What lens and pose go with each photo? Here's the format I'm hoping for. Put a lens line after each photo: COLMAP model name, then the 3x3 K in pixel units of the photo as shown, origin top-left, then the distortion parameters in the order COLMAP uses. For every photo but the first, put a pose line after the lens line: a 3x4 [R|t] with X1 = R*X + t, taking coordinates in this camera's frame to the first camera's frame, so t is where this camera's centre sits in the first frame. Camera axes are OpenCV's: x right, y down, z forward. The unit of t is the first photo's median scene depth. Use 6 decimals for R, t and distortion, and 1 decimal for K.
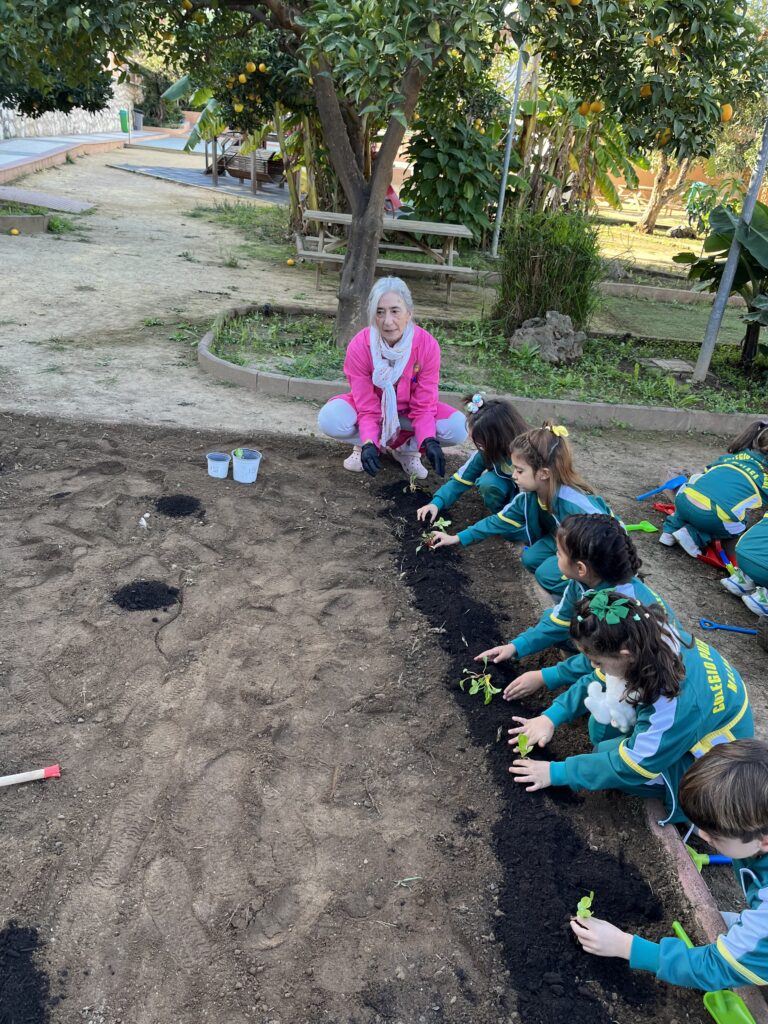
lens RADIAL K [[781.7, 0, 388.3], [0, 781.7, 513.0], [0, 0, 1]] dist [0.034203, -0.039856]
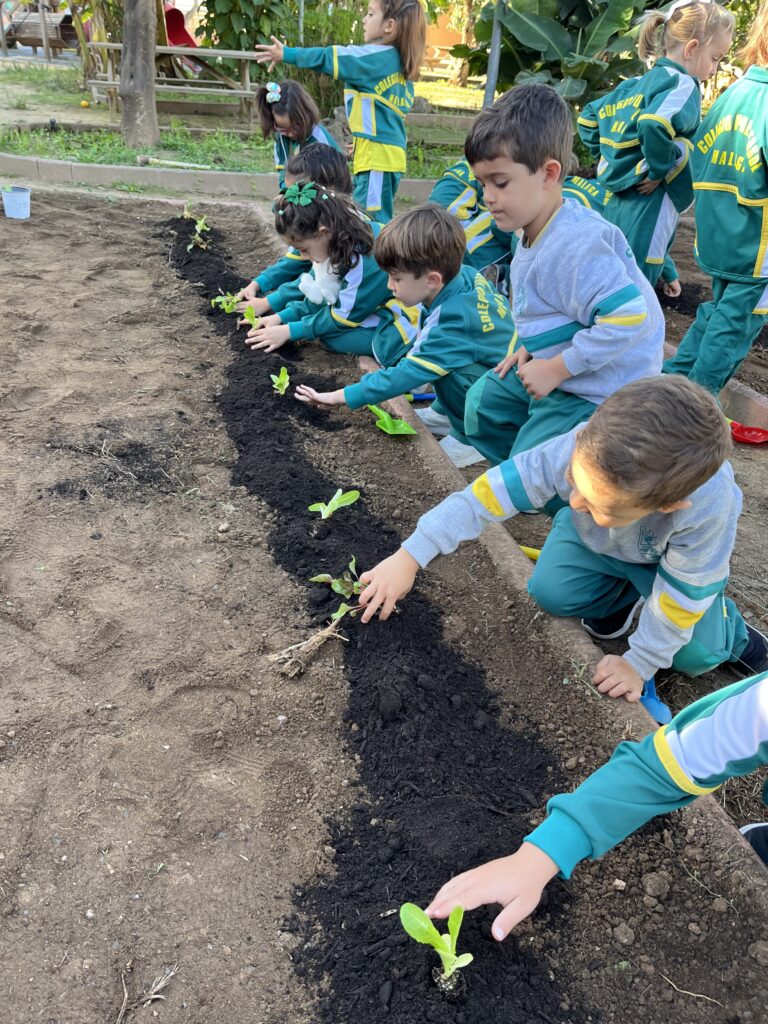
lens RADIAL K [[781.7, 0, 385.9], [0, 781.7, 512.2], [0, 0, 1]] dist [0.034203, -0.039856]
pose [[0.981806, -0.121397, 0.146011, 0.052360], [0.105664, 0.988178, 0.111085, 0.156086], [-0.157770, -0.093636, 0.983026, -0.074933]]
